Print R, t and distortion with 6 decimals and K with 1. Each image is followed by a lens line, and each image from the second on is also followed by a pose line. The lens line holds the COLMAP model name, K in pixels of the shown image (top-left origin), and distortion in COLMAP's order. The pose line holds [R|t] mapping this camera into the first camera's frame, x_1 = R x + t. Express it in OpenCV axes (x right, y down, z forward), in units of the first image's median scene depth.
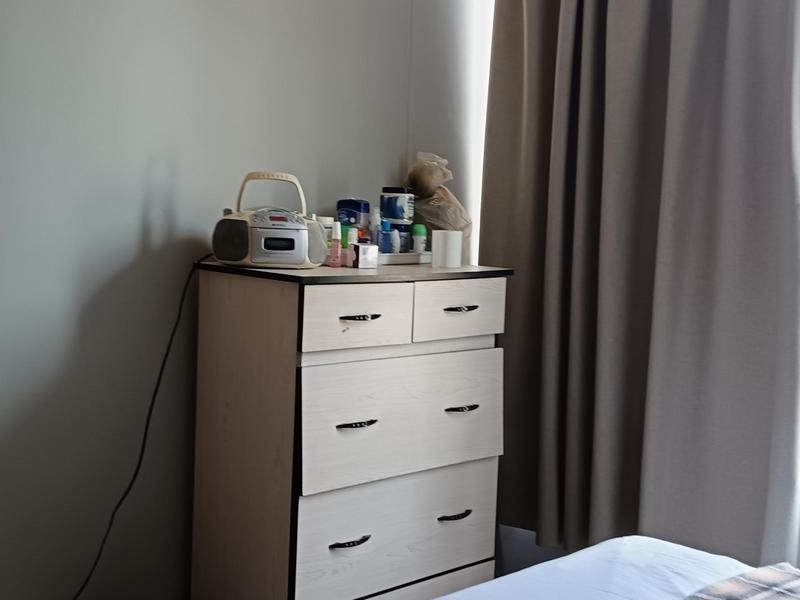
lens RADIAL K [[1100.3, 0, 390.0], [0, 1100.3, 298.1], [0, 0, 1]] dist [0.216242, -0.725474]
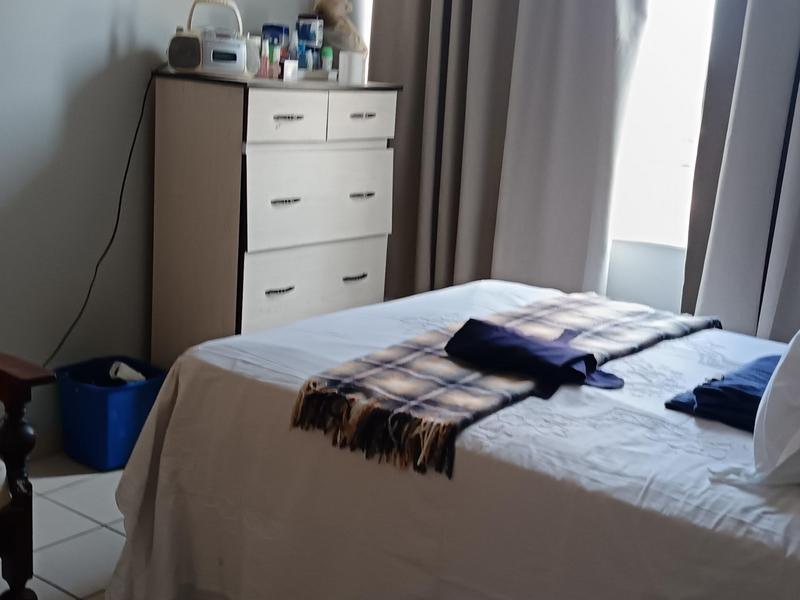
lens RADIAL K [[1100.3, 0, 390.0], [0, 1100.3, 298.1], [0, 0, 1]] dist [0.216242, -0.725474]
pose [[0.991250, -0.004083, 0.131935, -0.075450], [-0.013499, 0.991145, 0.132095, 0.050642], [-0.131306, -0.132720, 0.982417, -0.296493]]
